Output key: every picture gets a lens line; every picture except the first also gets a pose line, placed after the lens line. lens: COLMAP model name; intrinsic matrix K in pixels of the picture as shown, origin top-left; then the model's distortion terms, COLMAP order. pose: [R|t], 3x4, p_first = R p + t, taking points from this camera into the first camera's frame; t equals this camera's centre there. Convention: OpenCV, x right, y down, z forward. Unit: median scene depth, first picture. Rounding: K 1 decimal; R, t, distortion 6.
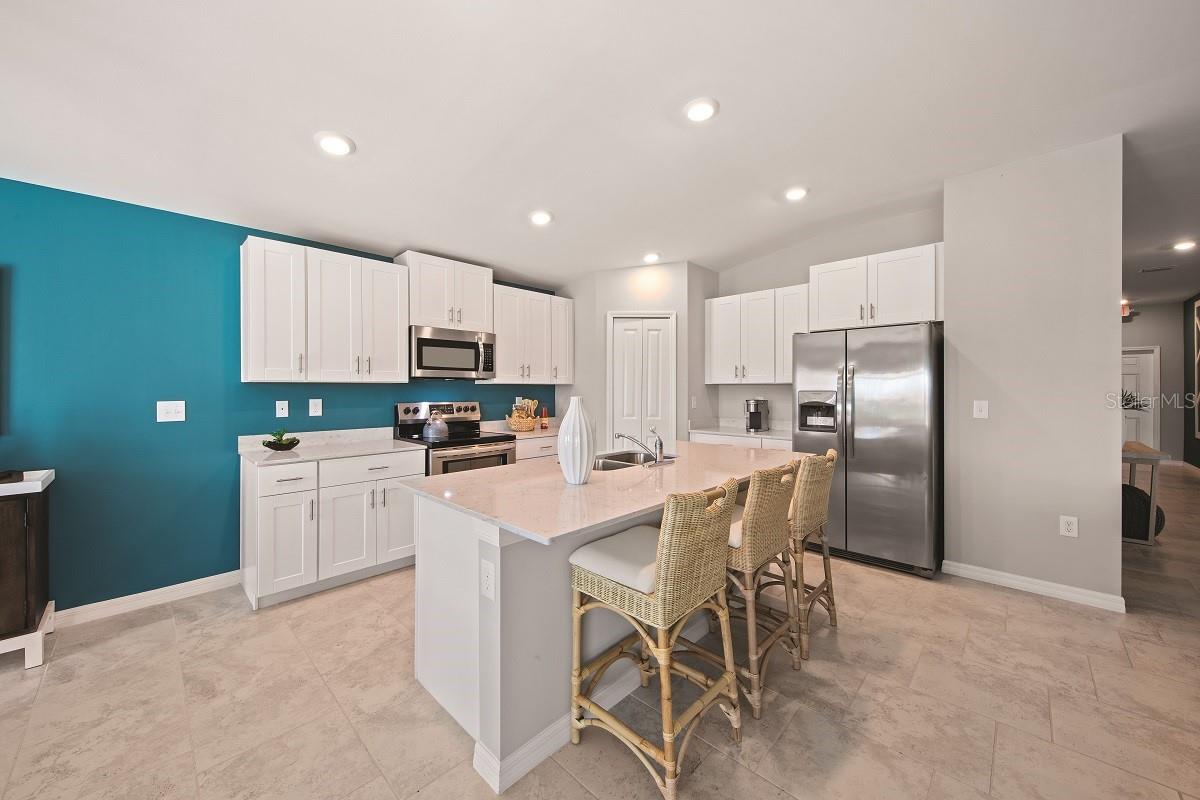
lens RADIAL K [[439.8, 0, 583.8], [0, 439.8, 388.6], [0, 0, 1]] dist [-0.002916, -0.001565]
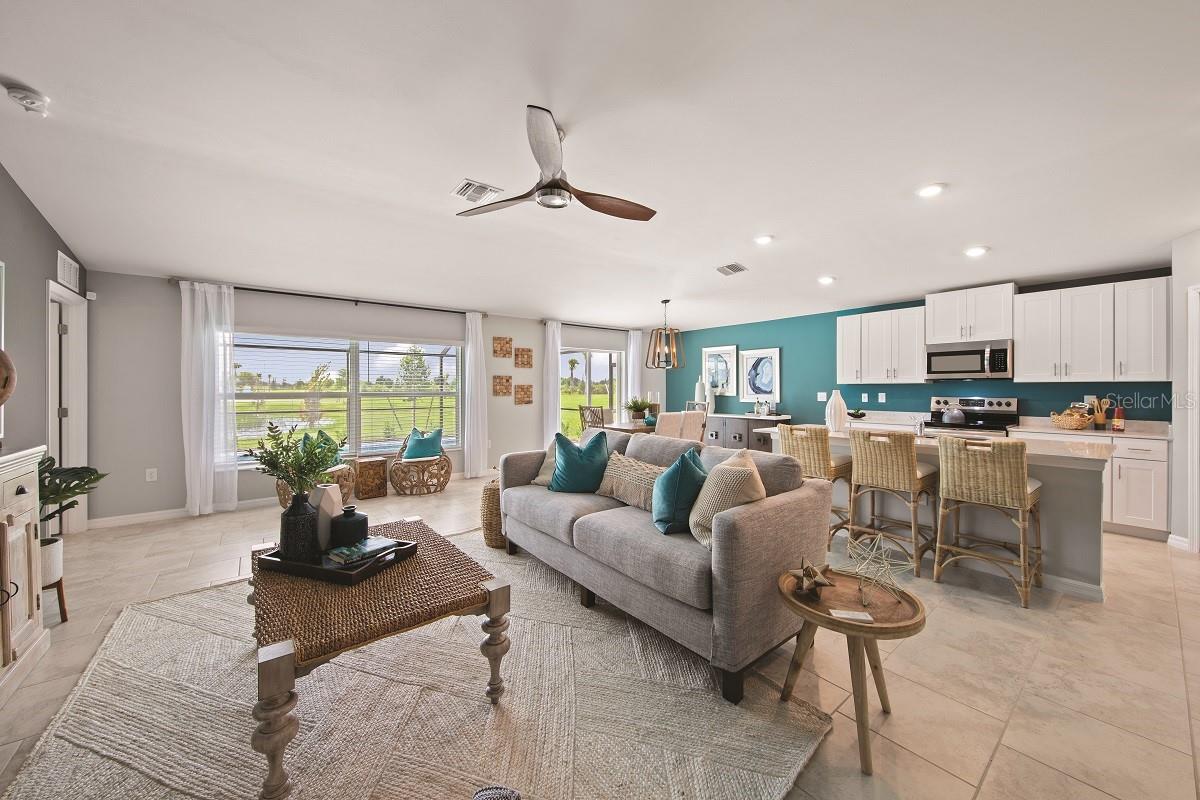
lens RADIAL K [[439.8, 0, 597.2], [0, 439.8, 390.2], [0, 0, 1]] dist [-0.002916, -0.001565]
pose [[-0.127295, 0.003284, -0.991859, 1.184110], [-0.000457, 0.999994, 0.003370, 0.006730], [0.991865, 0.000883, -0.127293, 0.072195]]
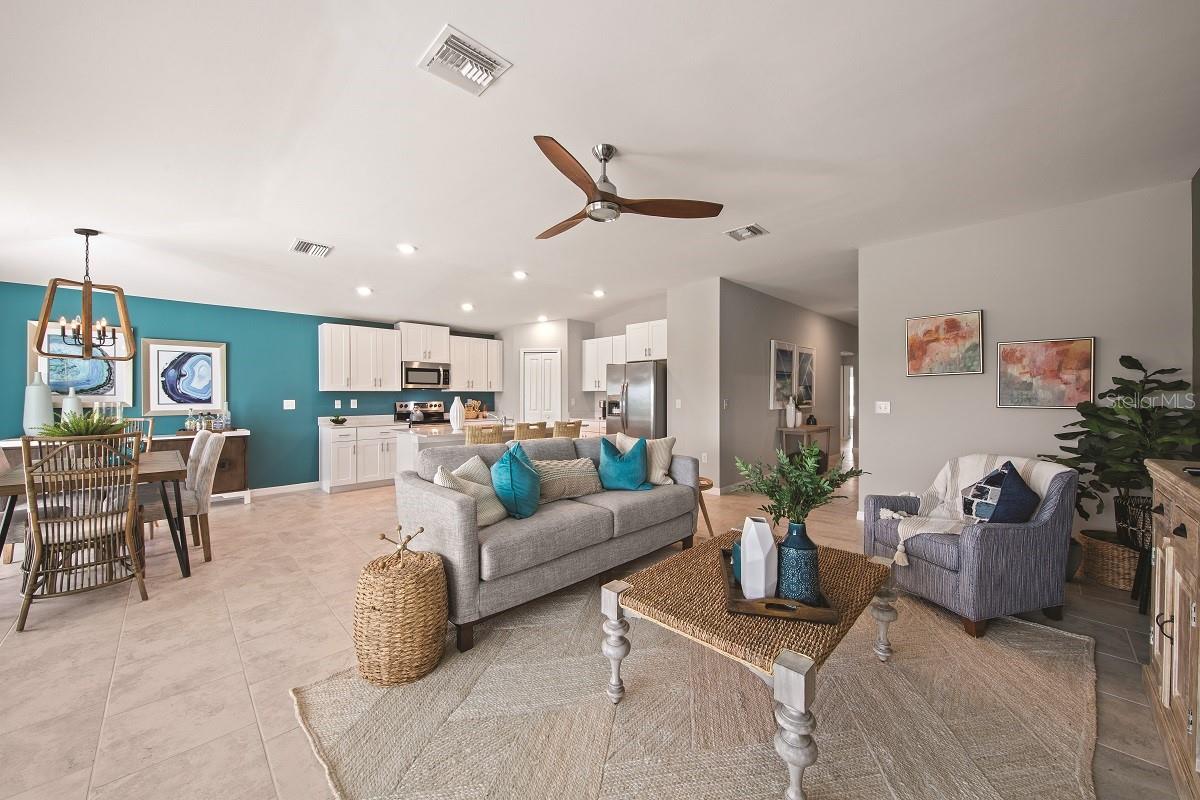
lens RADIAL K [[439.8, 0, 594.3], [0, 439.8, 399.6], [0, 0, 1]] dist [-0.002916, -0.001565]
pose [[0.999808, -0.001950, -0.019486, 0.461192], [0.002127, 0.999957, 0.009058, 0.008165], [0.019467, -0.009098, 0.999769, -0.864748]]
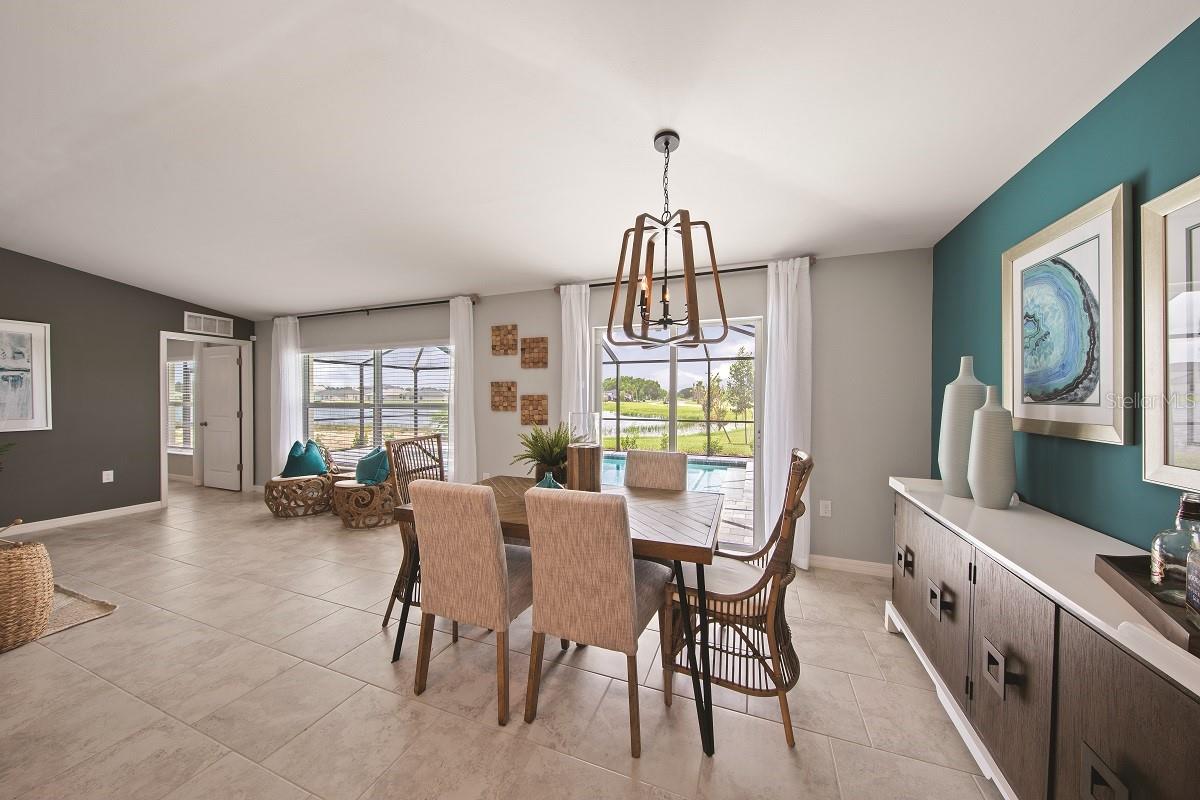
lens RADIAL K [[400.7, 0, 600.5], [0, 400.7, 395.5], [0, 0, 1]] dist [-0.000988, -0.000134]
pose [[-0.921071, -0.010384, -0.389256, -0.402920], [-0.007057, 0.999925, -0.009978, 0.001995], [0.389330, -0.006443, -0.921076, 0.613778]]
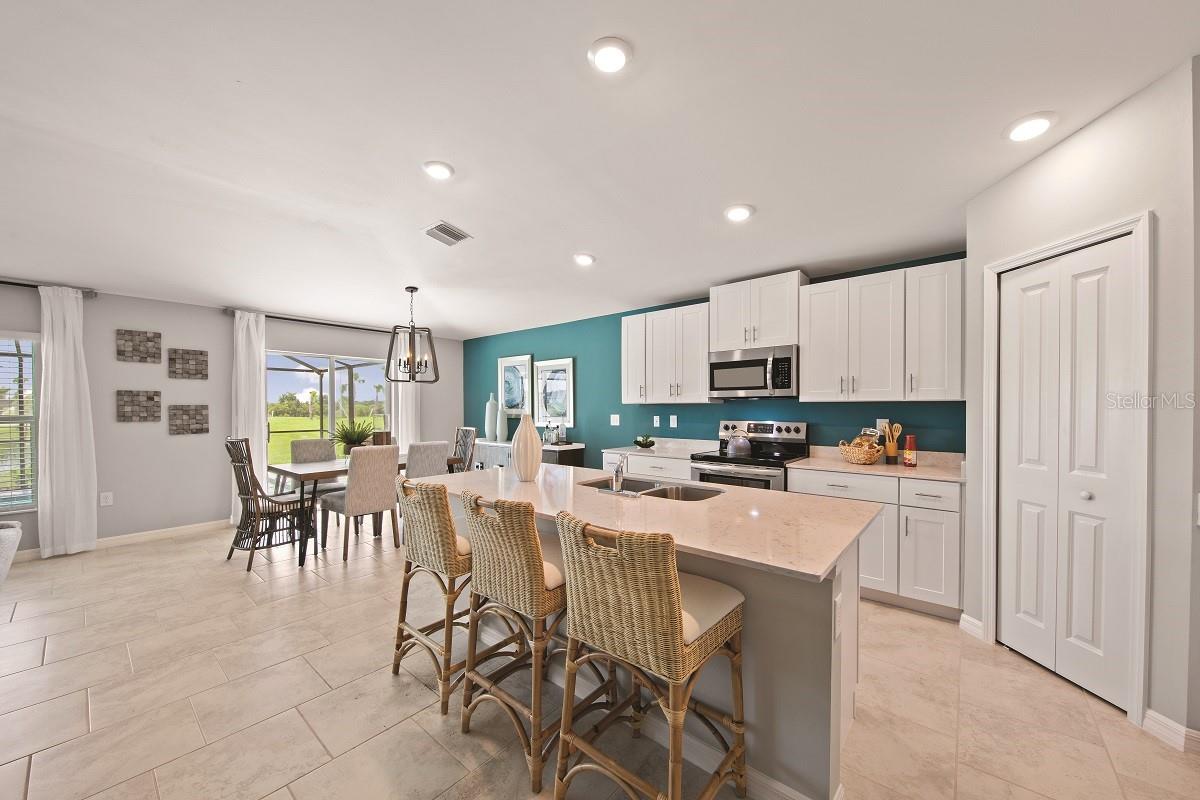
lens RADIAL K [[439.8, 0, 604.5], [0, 439.8, 412.2], [0, 0, 1]] dist [-0.002916, -0.001565]
pose [[0.083764, 0.007732, -0.996456, 0.694237], [0.000515, 0.999969, 0.007802, 0.002338], [0.996485, -0.001166, 0.083758, 0.602420]]
